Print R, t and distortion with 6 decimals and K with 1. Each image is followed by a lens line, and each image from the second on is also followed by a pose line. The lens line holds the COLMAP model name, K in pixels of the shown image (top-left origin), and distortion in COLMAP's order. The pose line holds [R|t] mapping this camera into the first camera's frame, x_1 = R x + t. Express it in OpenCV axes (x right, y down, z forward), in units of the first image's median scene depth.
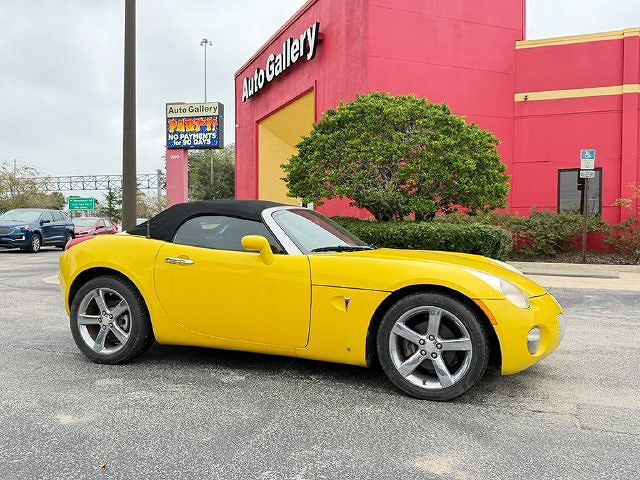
lens RADIAL K [[526.6, 0, 323.3], [0, 526.6, 243.7], [0, 0, 1]] dist [0.064055, -0.096676]
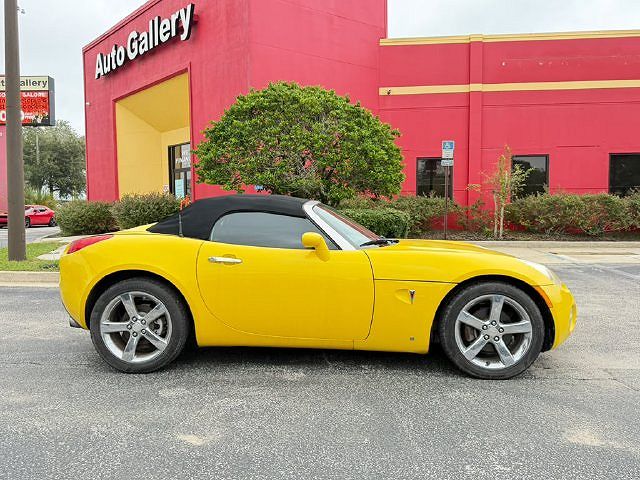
lens RADIAL K [[506.7, 0, 320.0], [0, 506.7, 240.0], [0, 0, 1]] dist [0.093966, -0.175462]
pose [[0.964629, -0.028098, 0.262111, -0.330520], [0.020371, 0.999275, 0.032152, -0.028607], [-0.262824, -0.025676, 0.964502, 0.057865]]
